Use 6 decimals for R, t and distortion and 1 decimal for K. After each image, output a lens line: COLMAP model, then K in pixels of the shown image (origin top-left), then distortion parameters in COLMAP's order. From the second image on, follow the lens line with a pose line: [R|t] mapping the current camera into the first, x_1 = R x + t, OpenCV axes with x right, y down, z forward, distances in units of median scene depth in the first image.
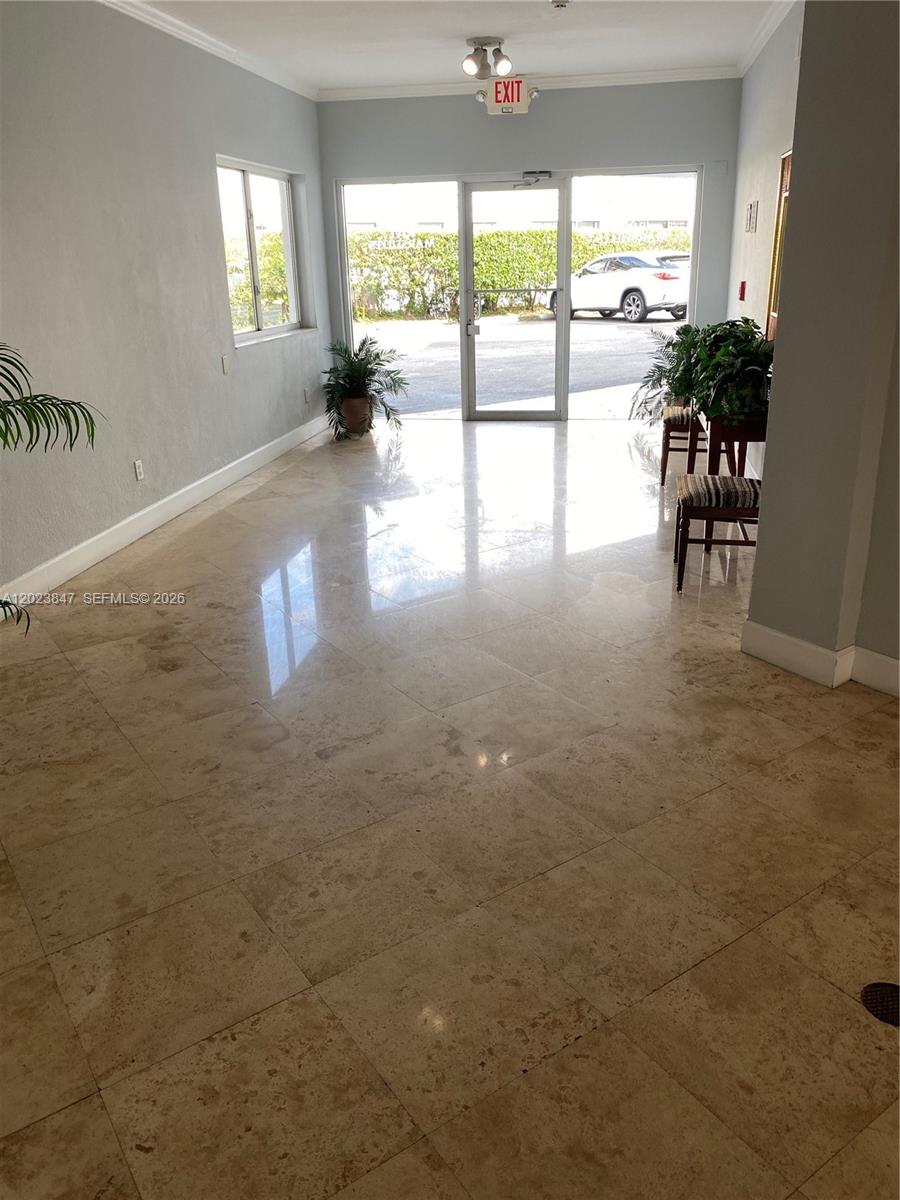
lens RADIAL K [[909.8, 0, 450.2], [0, 909.8, 599.3], [0, 0, 1]] dist [-0.004647, 0.004936]
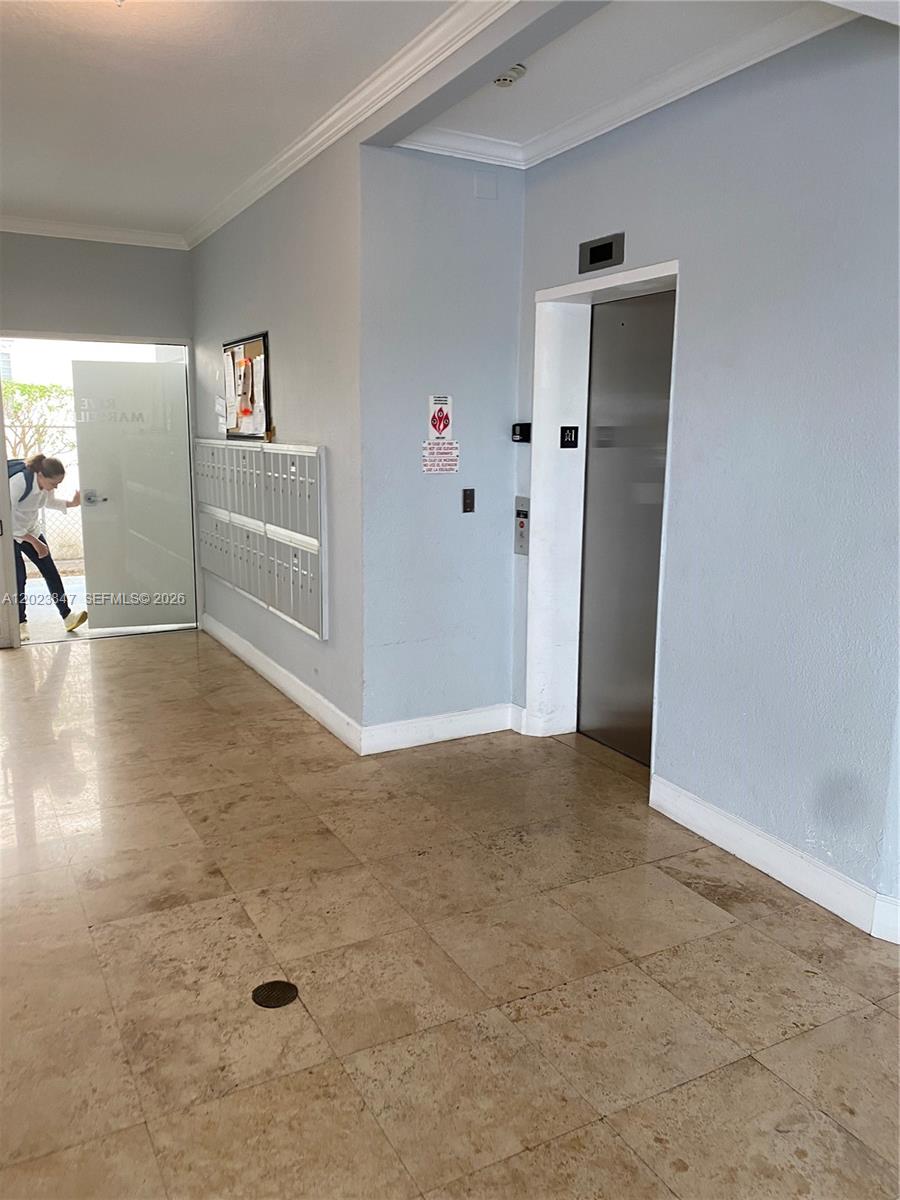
lens RADIAL K [[909.8, 0, 450.0], [0, 909.8, 599.4], [0, 0, 1]] dist [-0.004647, 0.004936]
pose [[-0.994419, -0.000970, 0.105503, 0.100719], [0.053690, 0.856152, 0.513928, -0.662653], [-0.090825, 0.516724, -0.851321, 1.726133]]
